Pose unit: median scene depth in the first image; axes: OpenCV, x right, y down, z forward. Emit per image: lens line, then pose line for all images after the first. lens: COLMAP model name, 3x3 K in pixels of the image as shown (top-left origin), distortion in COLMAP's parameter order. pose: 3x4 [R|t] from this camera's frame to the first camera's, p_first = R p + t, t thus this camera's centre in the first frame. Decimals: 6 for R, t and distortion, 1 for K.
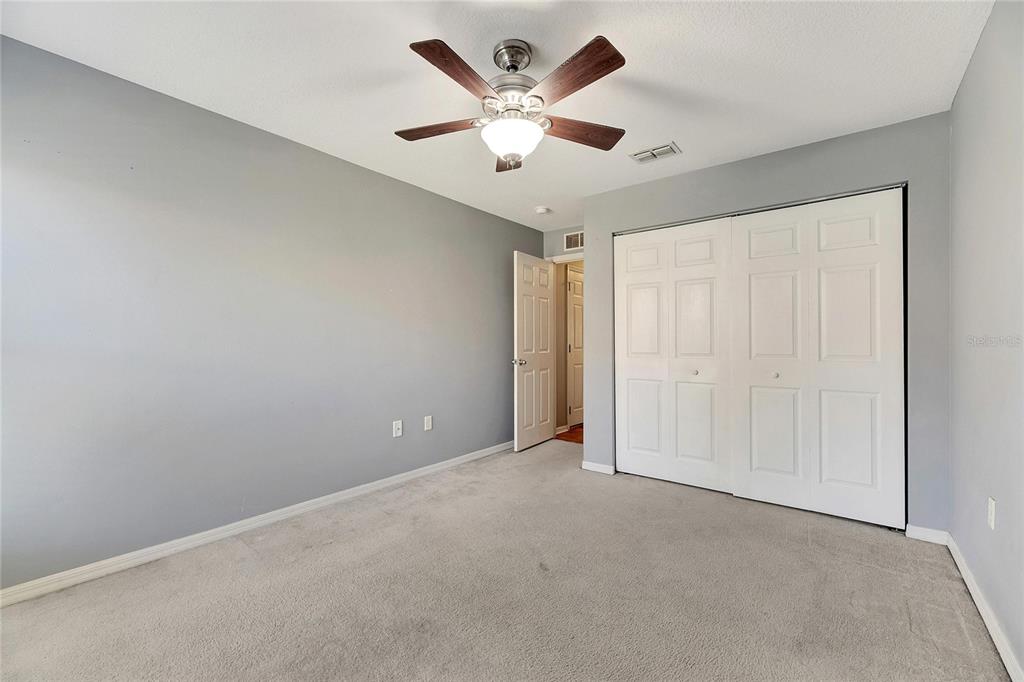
lens RADIAL K [[411.3, 0, 514.0], [0, 411.3, 346.5], [0, 0, 1]] dist [0.000562, -0.000270]
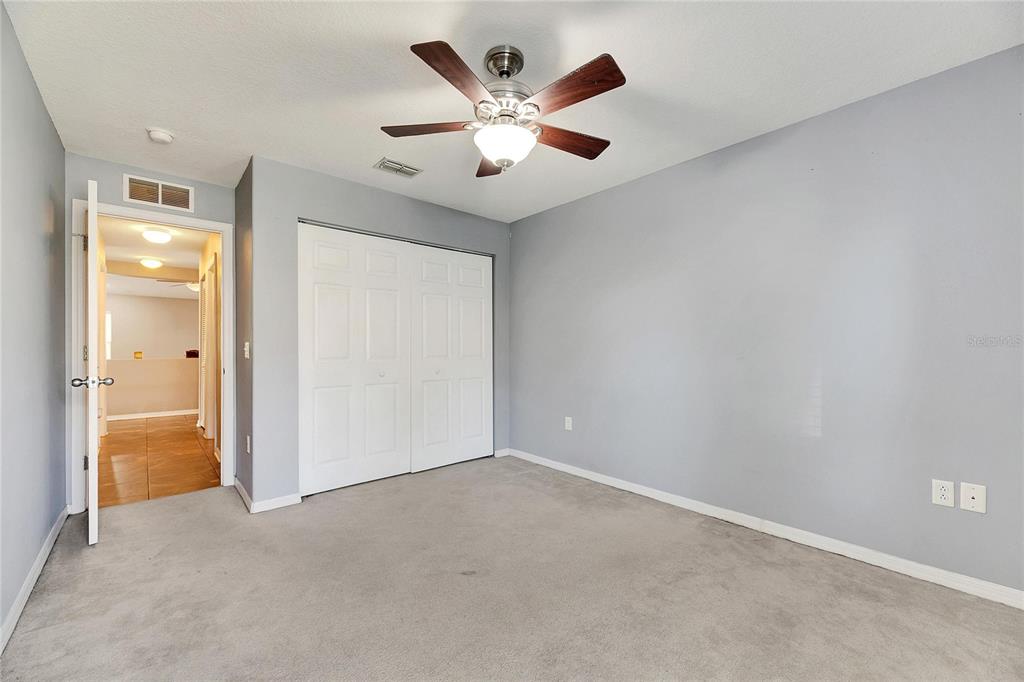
lens RADIAL K [[411.3, 0, 514.0], [0, 411.3, 346.5], [0, 0, 1]] dist [0.000562, -0.000270]
pose [[0.193285, -0.000268, 0.981143, -0.593873], [0.008940, 0.999959, -0.001488, -0.005337], [-0.981102, 0.009059, 0.193279, 0.468835]]
